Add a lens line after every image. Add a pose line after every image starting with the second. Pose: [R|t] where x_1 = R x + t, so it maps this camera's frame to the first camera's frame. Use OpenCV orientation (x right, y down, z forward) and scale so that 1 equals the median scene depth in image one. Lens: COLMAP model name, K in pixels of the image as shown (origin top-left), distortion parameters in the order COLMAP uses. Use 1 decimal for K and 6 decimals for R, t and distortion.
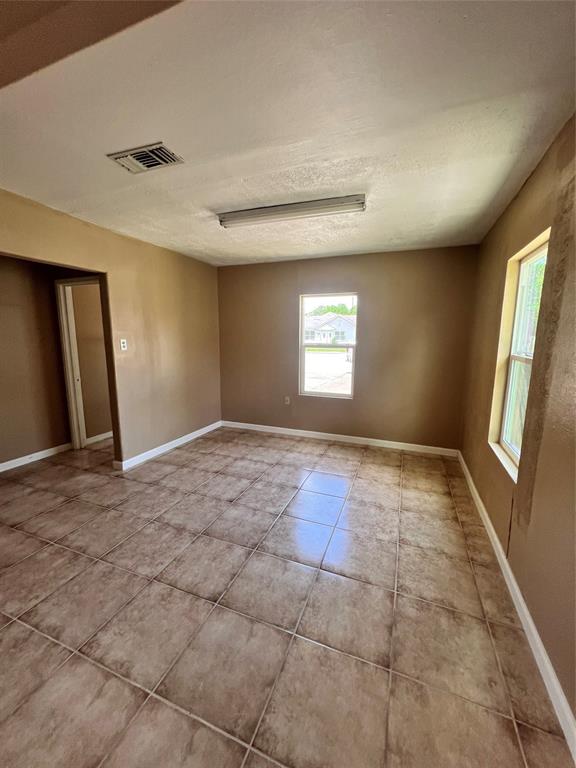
lens RADIAL K [[308.3, 0, 288.0], [0, 308.3, 384.0], [0, 0, 1]] dist [-0.001404, 0.000988]
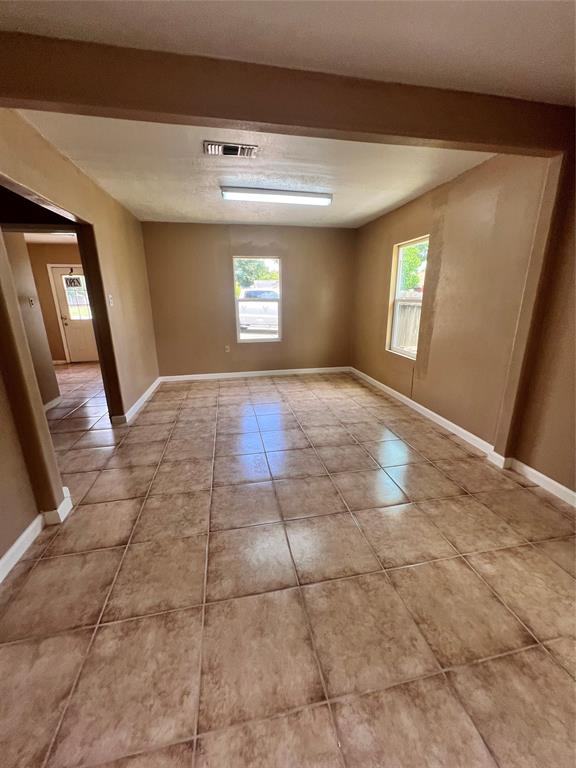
lens RADIAL K [[310.1, 0, 288.0], [0, 310.1, 384.0], [0, 0, 1]] dist [-0.002051, 0.000437]
pose [[0.843388, -0.159211, 0.513176, -0.701235], [0.098236, 0.984683, 0.144047, 0.060937], [-0.528249, -0.071075, 0.846110, -0.212378]]
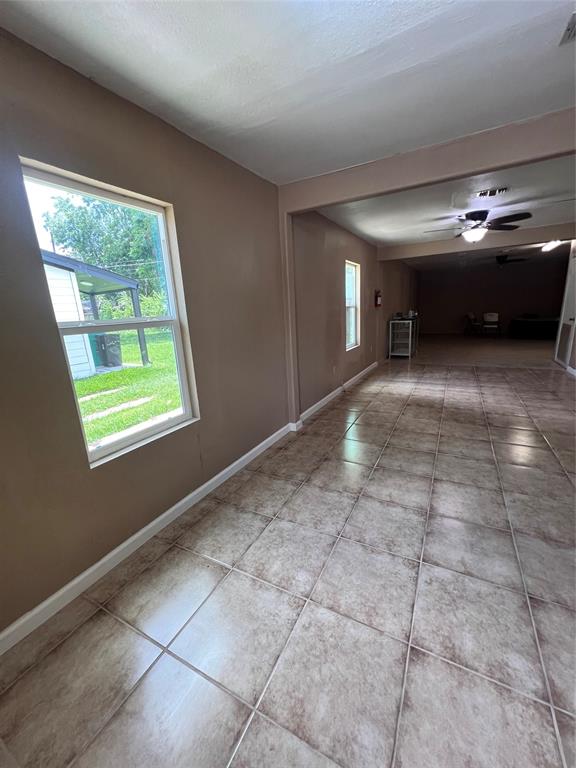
lens RADIAL K [[308.3, 0, 288.0], [0, 308.3, 384.0], [0, 0, 1]] dist [-0.001404, 0.000988]
pose [[-0.991858, 0.016819, 0.126233, 0.147708], [0.065579, 0.917164, 0.393078, -0.176325], [-0.109165, 0.398155, -0.910799, 1.313385]]
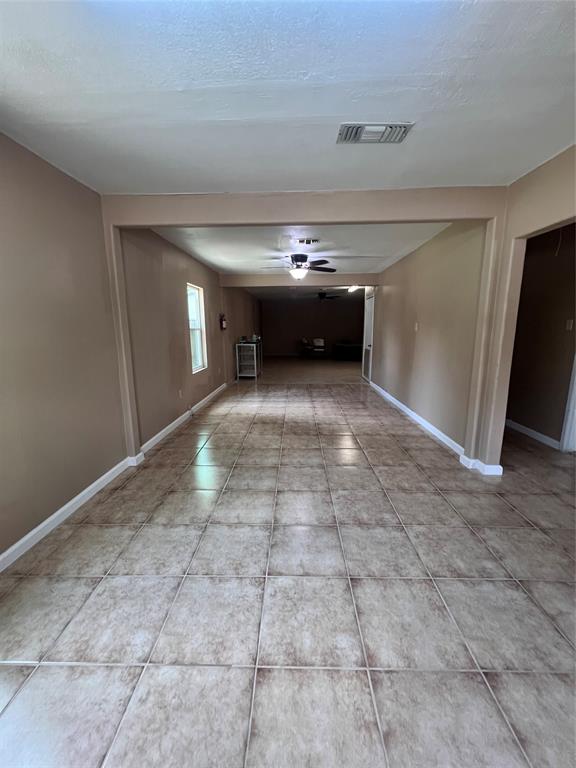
lens RADIAL K [[308.3, 0, 288.0], [0, 308.3, 384.0], [0, 0, 1]] dist [-0.001404, 0.000988]
pose [[-0.940204, 0.063730, -0.334597, 0.116351], [-0.054411, 0.941624, 0.332239, -0.181362], [0.336238, 0.330578, -0.881851, 1.312022]]
